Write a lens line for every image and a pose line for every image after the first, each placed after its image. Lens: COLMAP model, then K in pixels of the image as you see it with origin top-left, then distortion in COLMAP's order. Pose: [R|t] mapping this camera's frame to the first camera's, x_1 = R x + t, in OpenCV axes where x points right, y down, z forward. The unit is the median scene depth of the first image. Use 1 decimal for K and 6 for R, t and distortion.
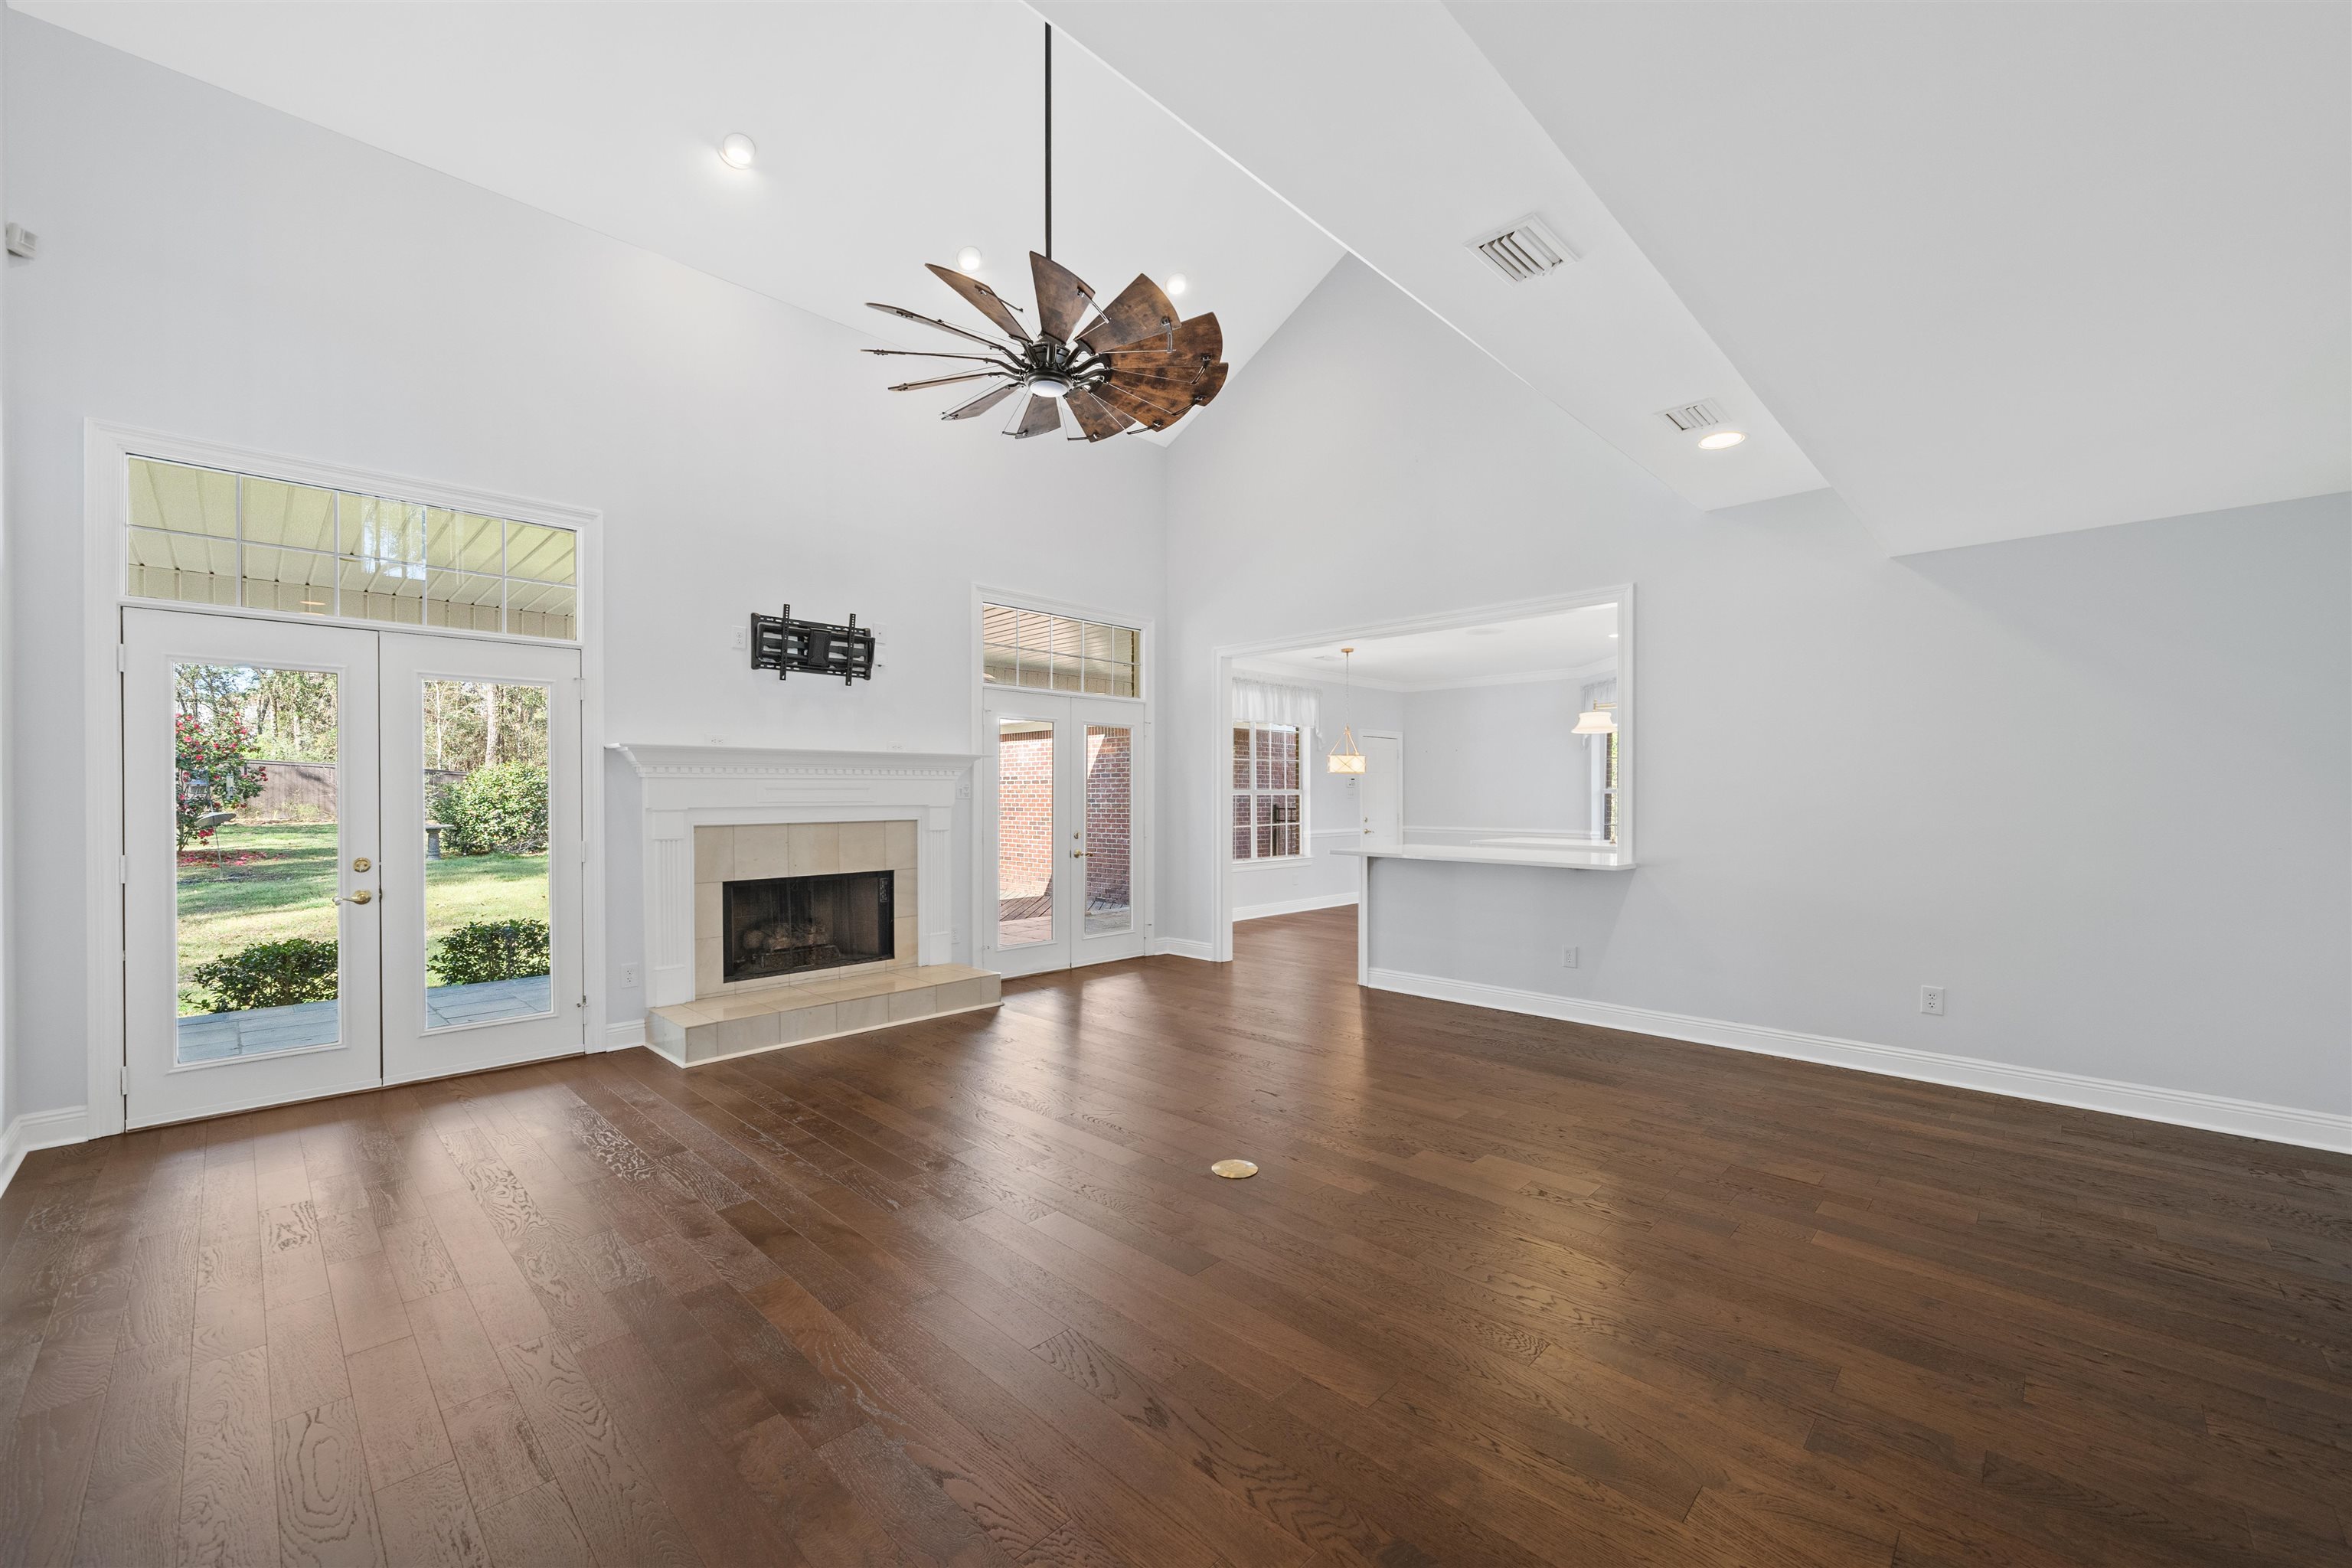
lens RADIAL K [[929.9, 0, 1168.6], [0, 929.9, 798.1], [0, 0, 1]] dist [0.001561, -0.000167]
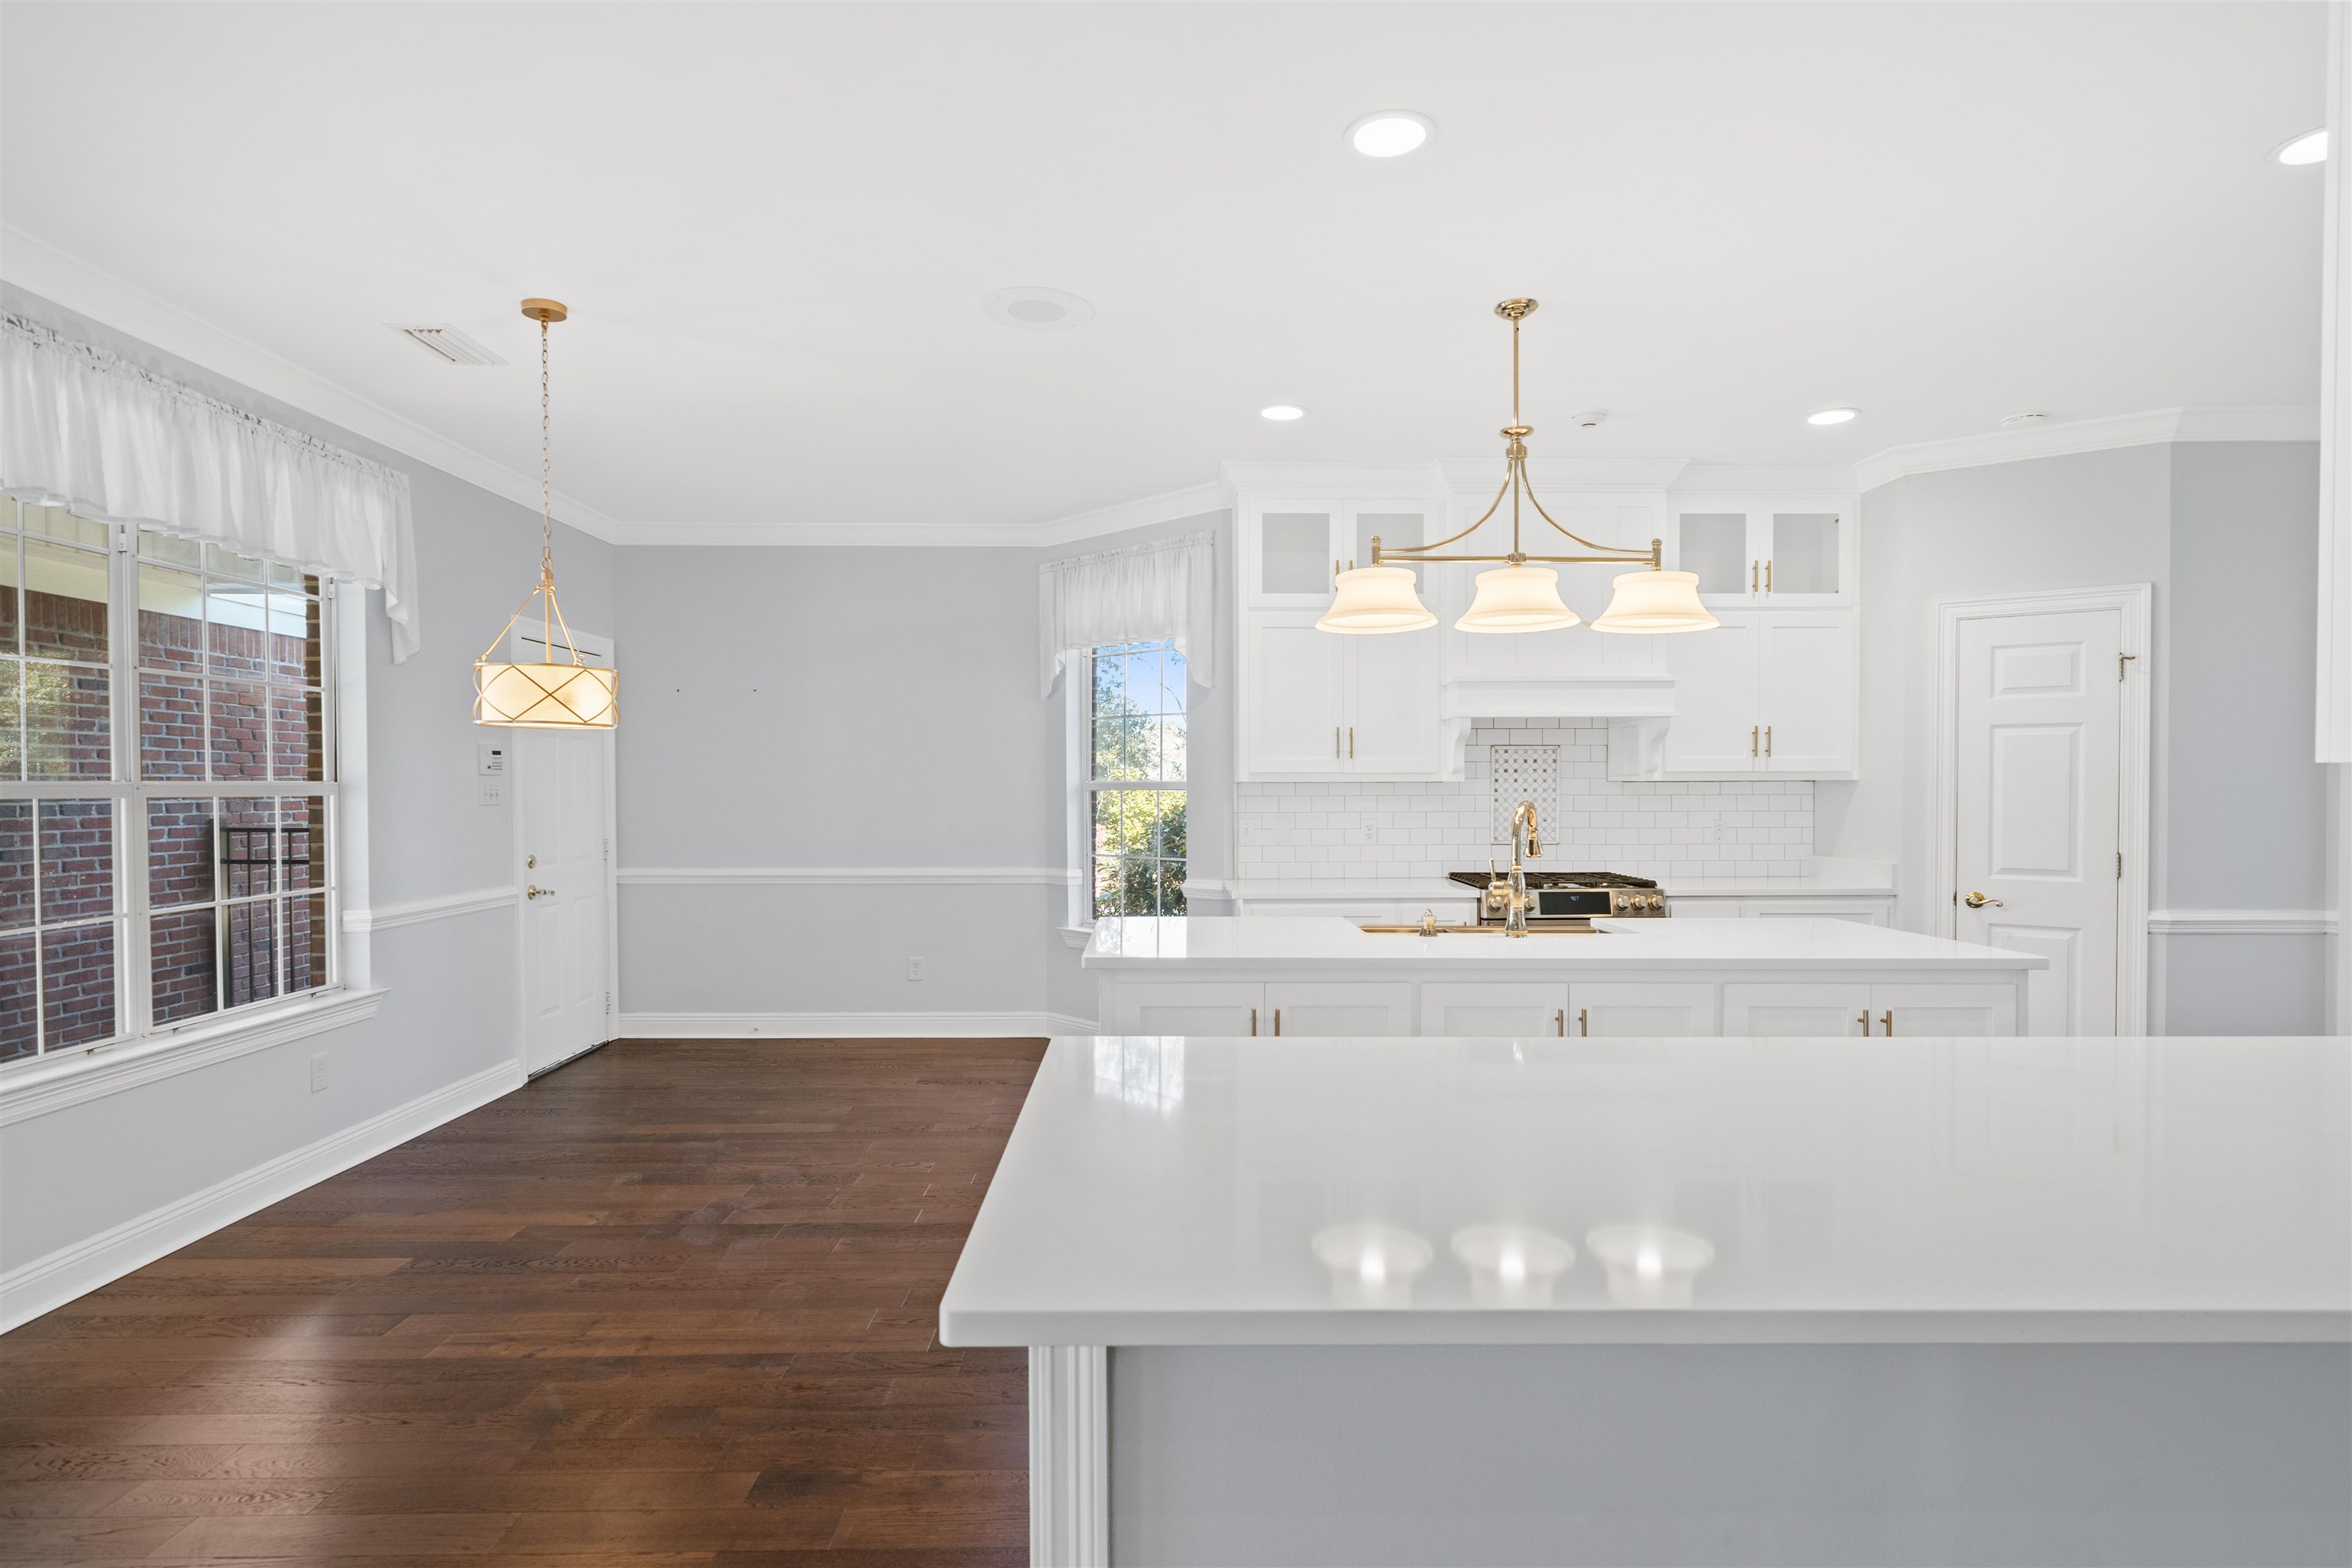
lens RADIAL K [[1208.1, 0, 1182.1], [0, 1208.1, 797.7], [0, 0, 1]] dist [0.003956, 0.001310]
pose [[0.696166, -0.007879, 0.717838, 0.084620], [0.002211, 0.999959, 0.008831, -0.010906], [-0.717878, -0.004560, 0.696154, 0.880344]]
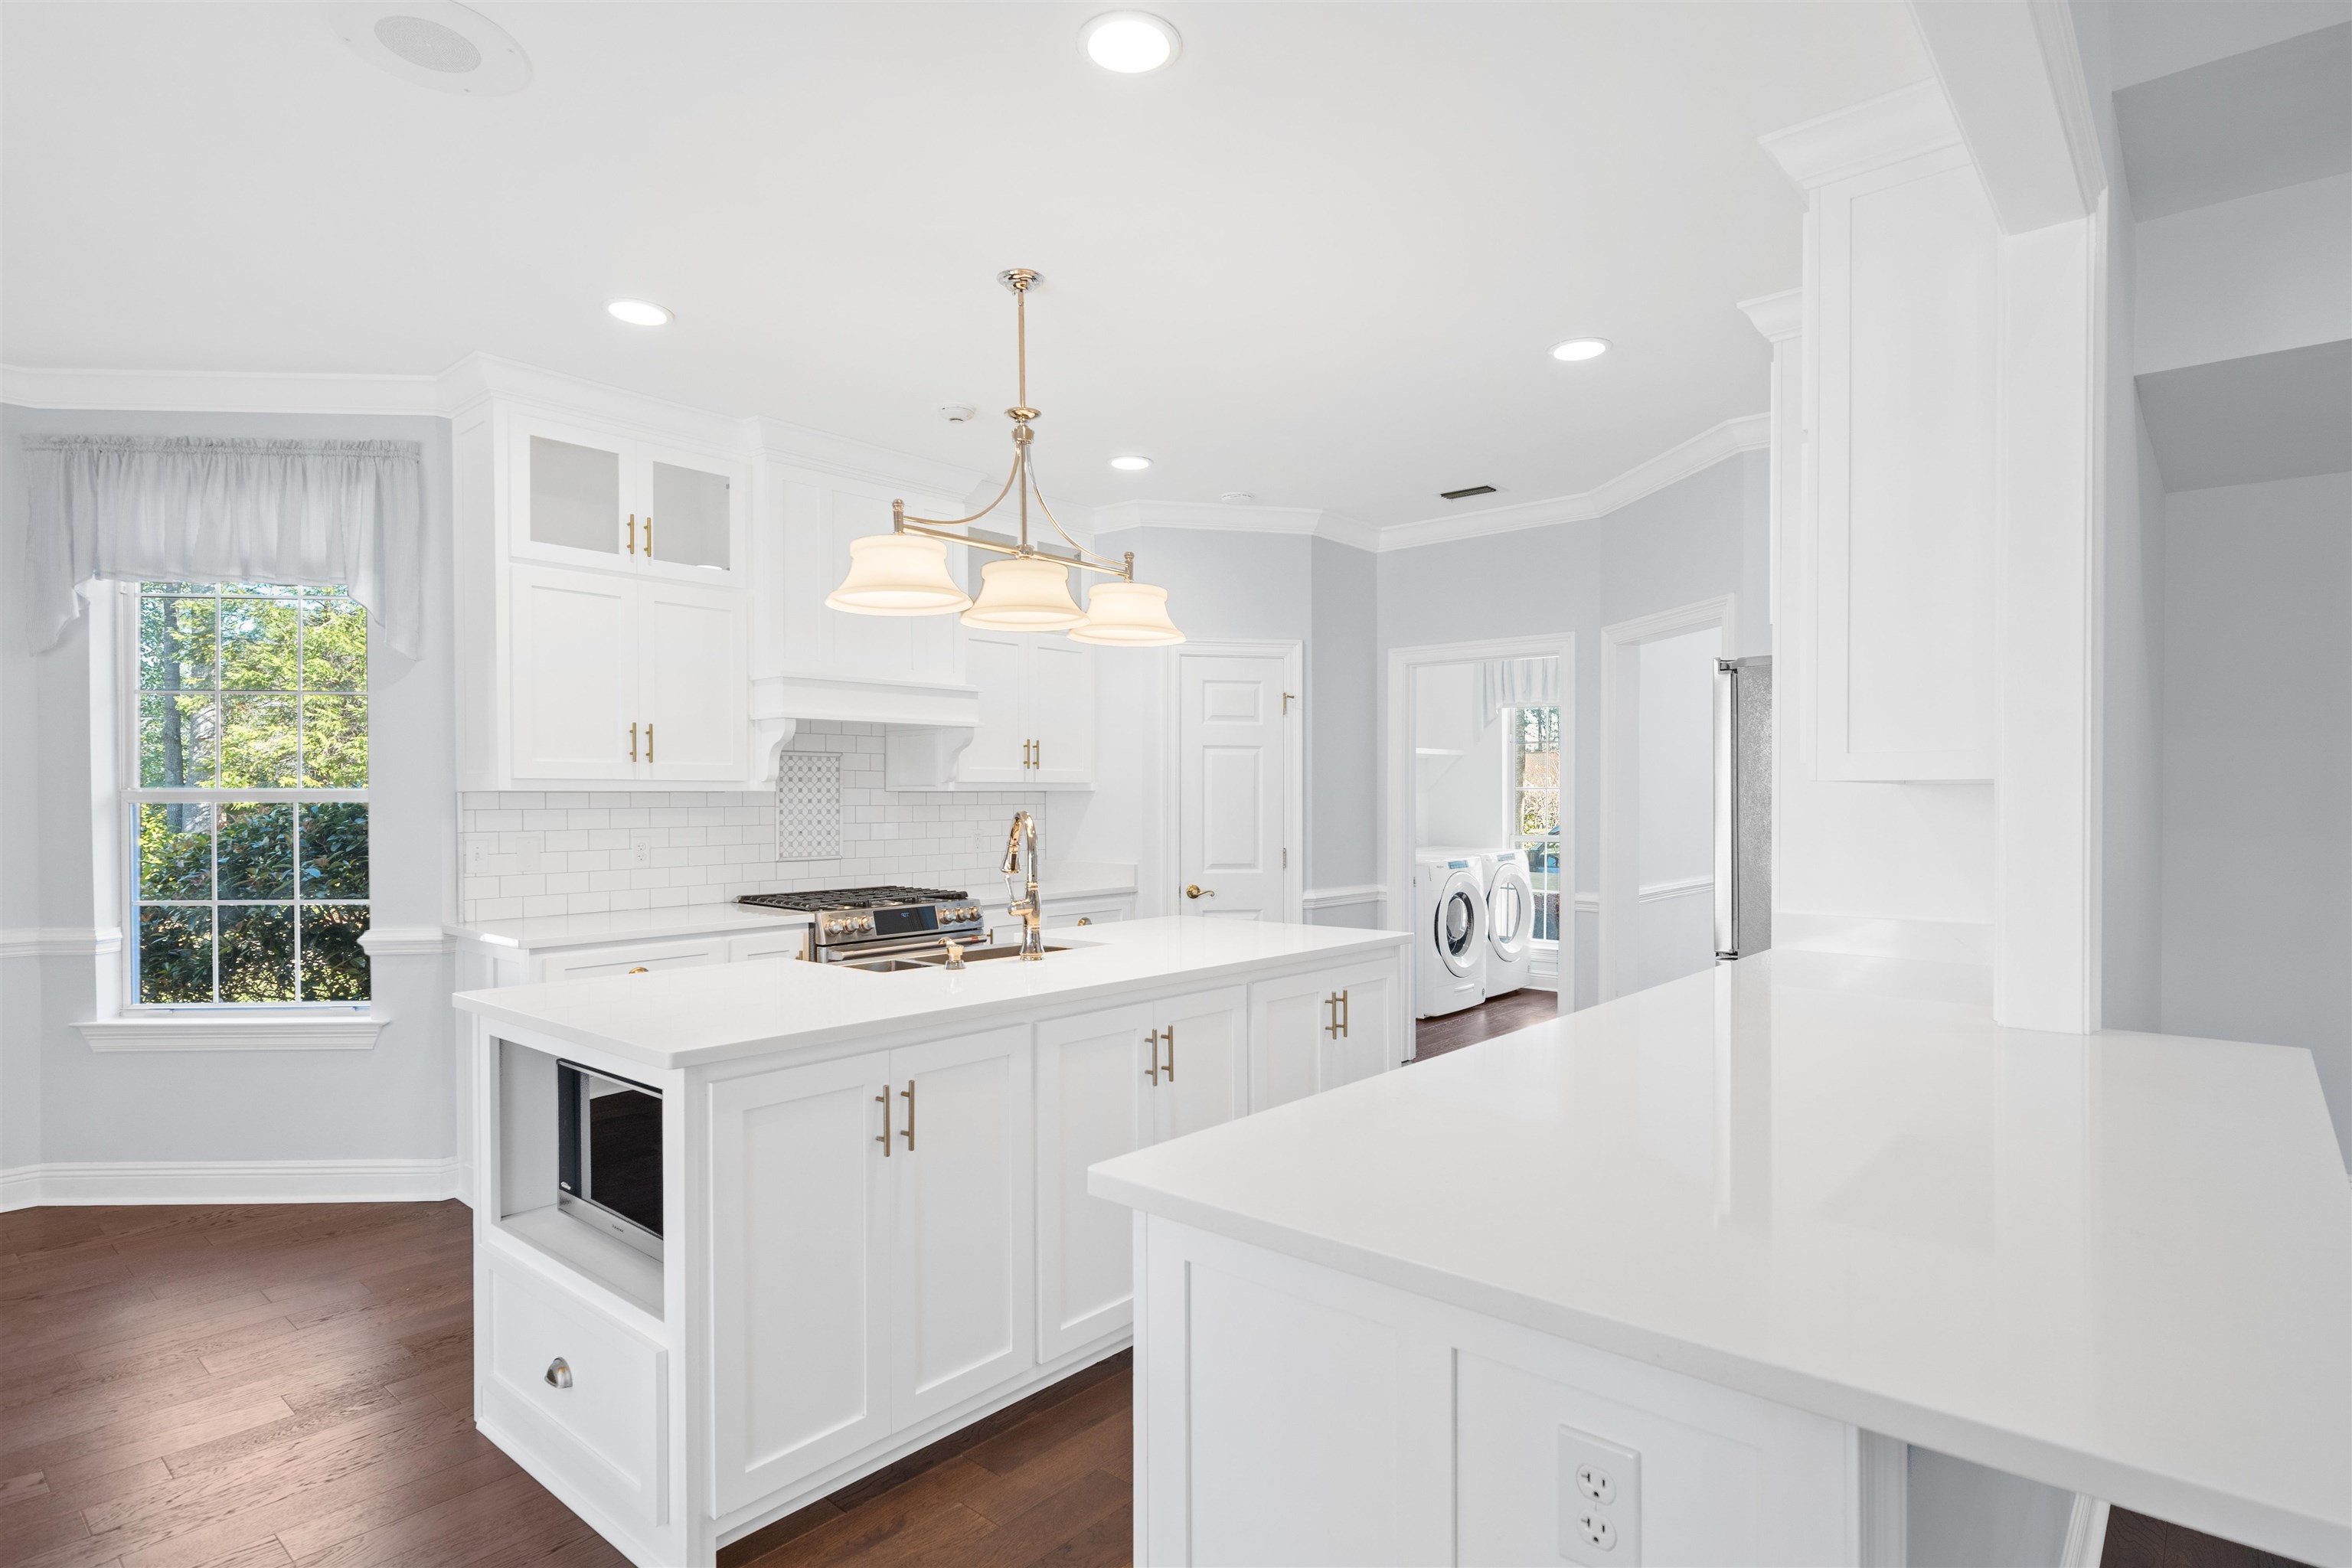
lens RADIAL K [[1202.8, 0, 1174.3], [0, 1202.8, 804.5], [0, 0, 1]] dist [0.001292, -0.000119]
pose [[-0.058122, -0.008630, 0.998272, 0.076968], [0.001695, 0.999960, 0.008743, -0.012262], [-0.998308, 0.002200, -0.058105, 1.126813]]
